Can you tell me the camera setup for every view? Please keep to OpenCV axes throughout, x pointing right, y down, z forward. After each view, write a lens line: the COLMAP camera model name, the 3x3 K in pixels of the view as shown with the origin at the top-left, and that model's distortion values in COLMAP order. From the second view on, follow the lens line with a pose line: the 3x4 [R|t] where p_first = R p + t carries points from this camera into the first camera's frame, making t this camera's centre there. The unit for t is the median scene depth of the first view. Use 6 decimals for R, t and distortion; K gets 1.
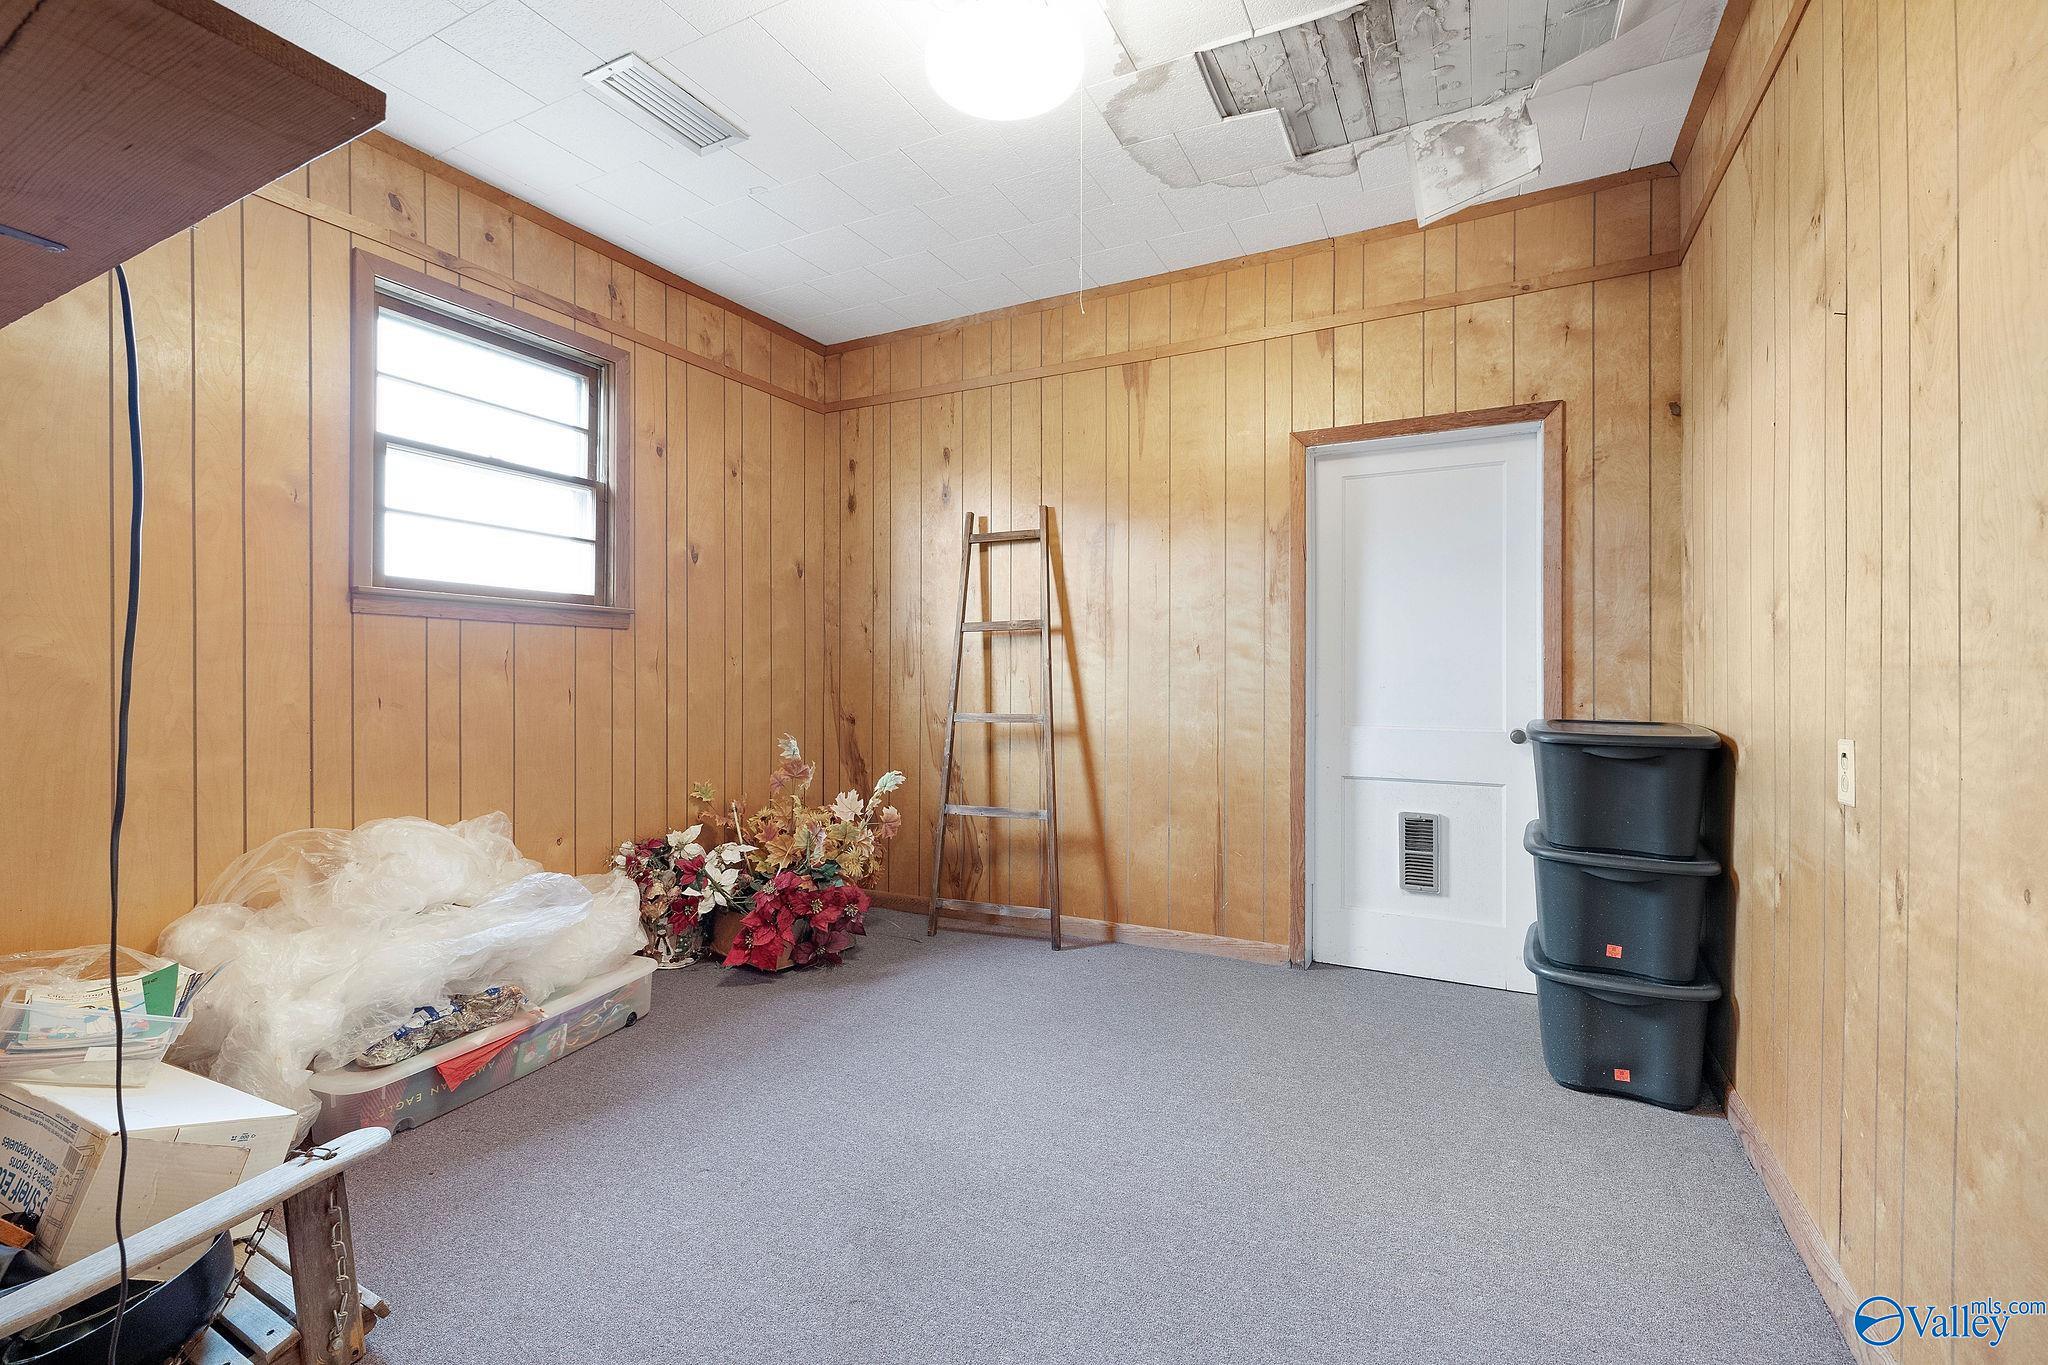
lens RADIAL K [[869.0, 0, 1029.2], [0, 869.0, 679.6], [0, 0, 1]] dist [-0.000548, -0.000036]
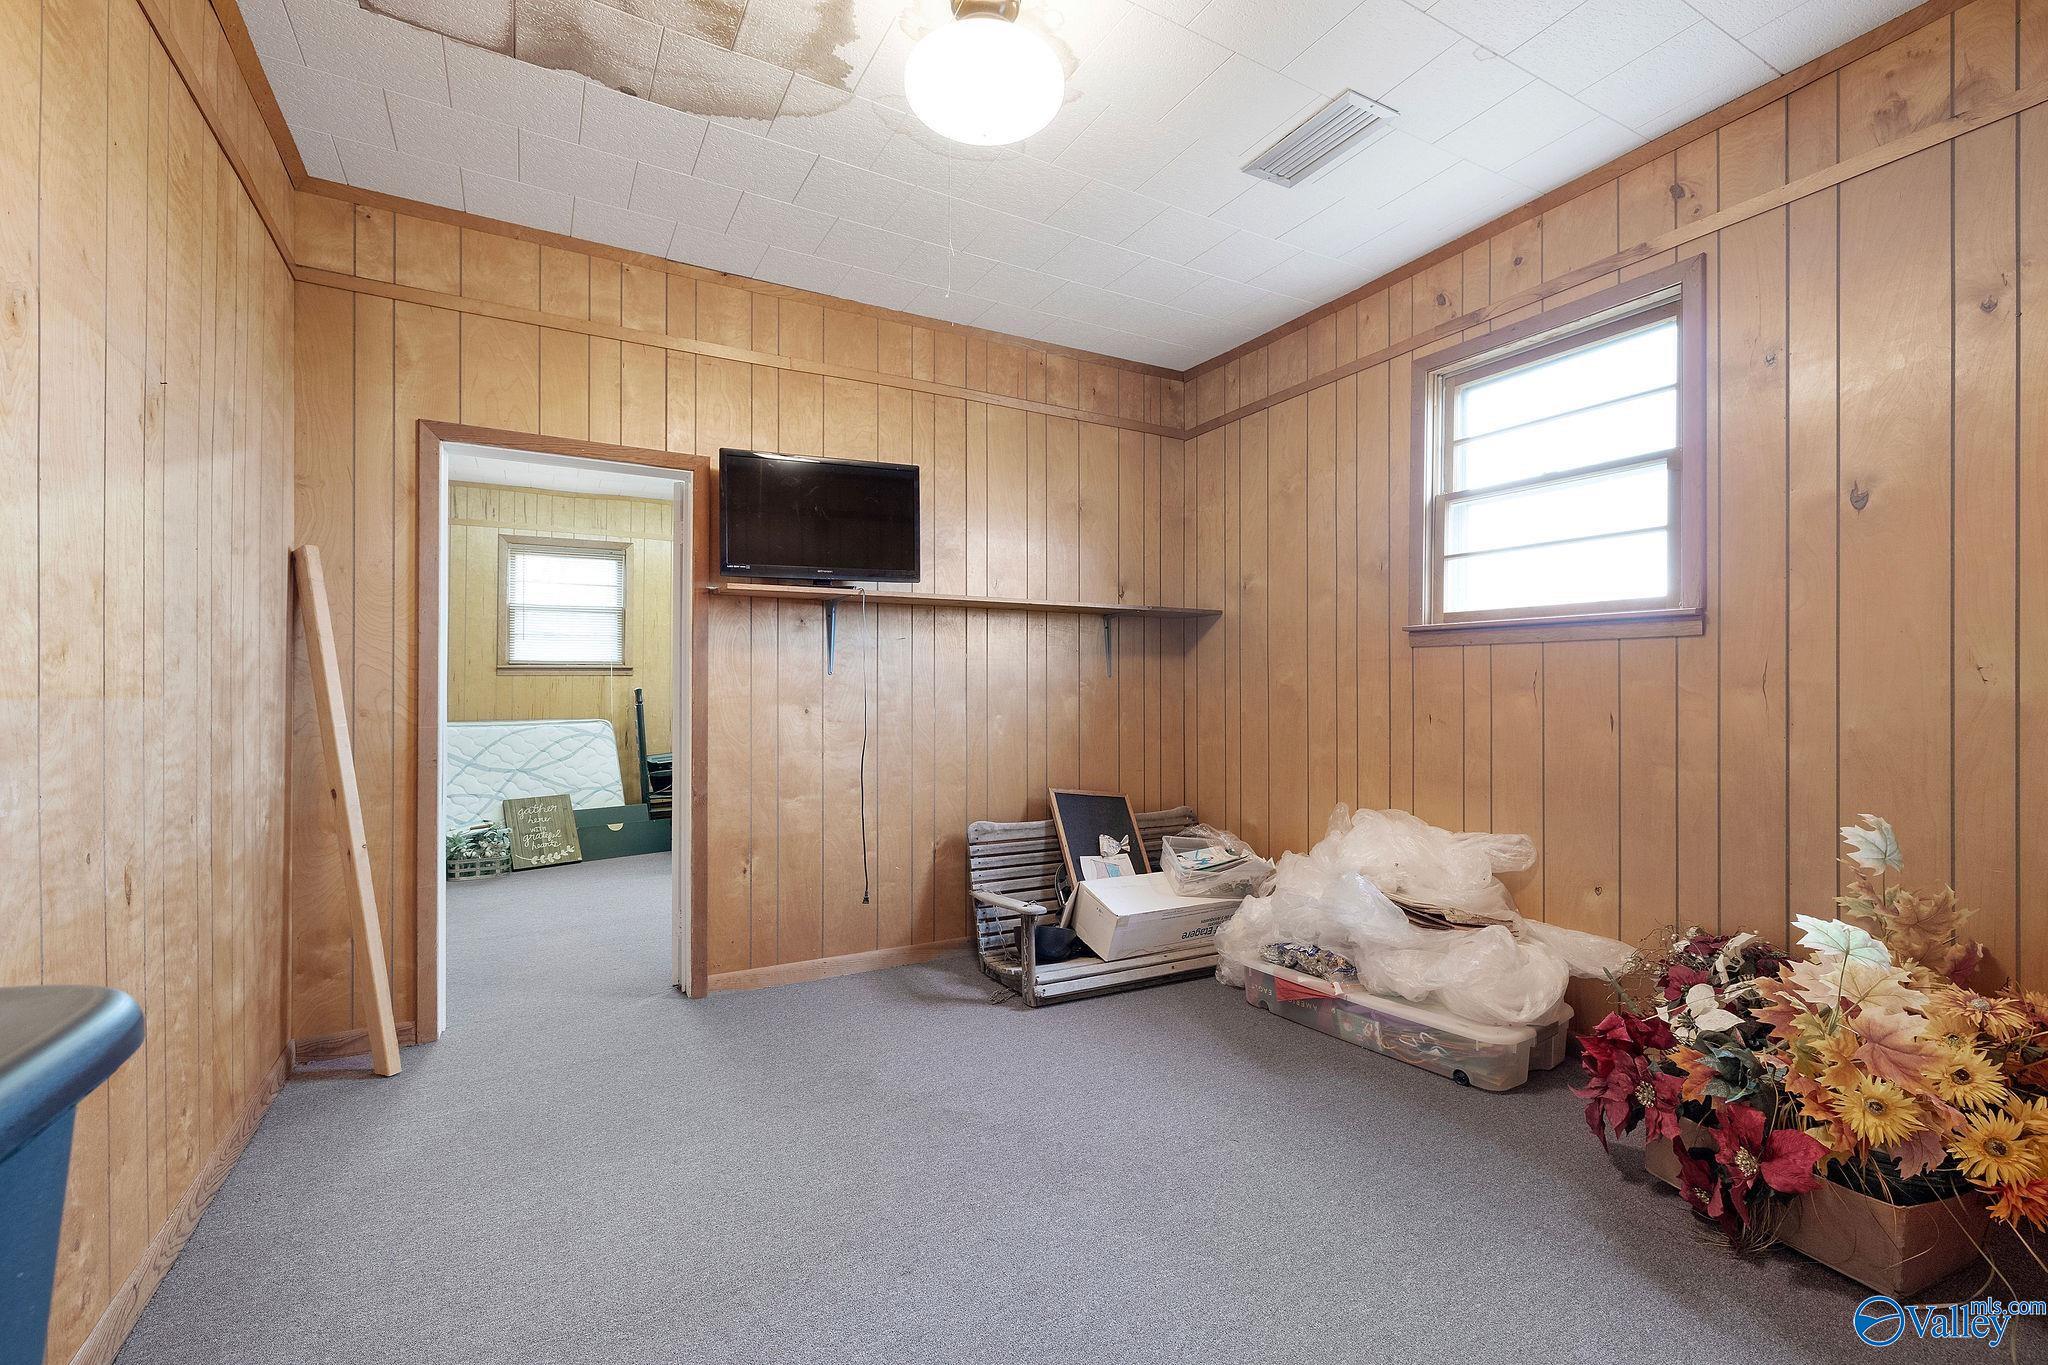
lens RADIAL K [[869.0, 0, 1026.7], [0, 869.0, 685.2], [0, 0, 1]] dist [-0.000548, -0.000036]
pose [[-0.546932, -0.001025, -0.837176, 0.538716], [-0.002230, 0.999997, 0.000233, -0.017687], [0.837174, 0.001994, -0.546933, 1.091780]]
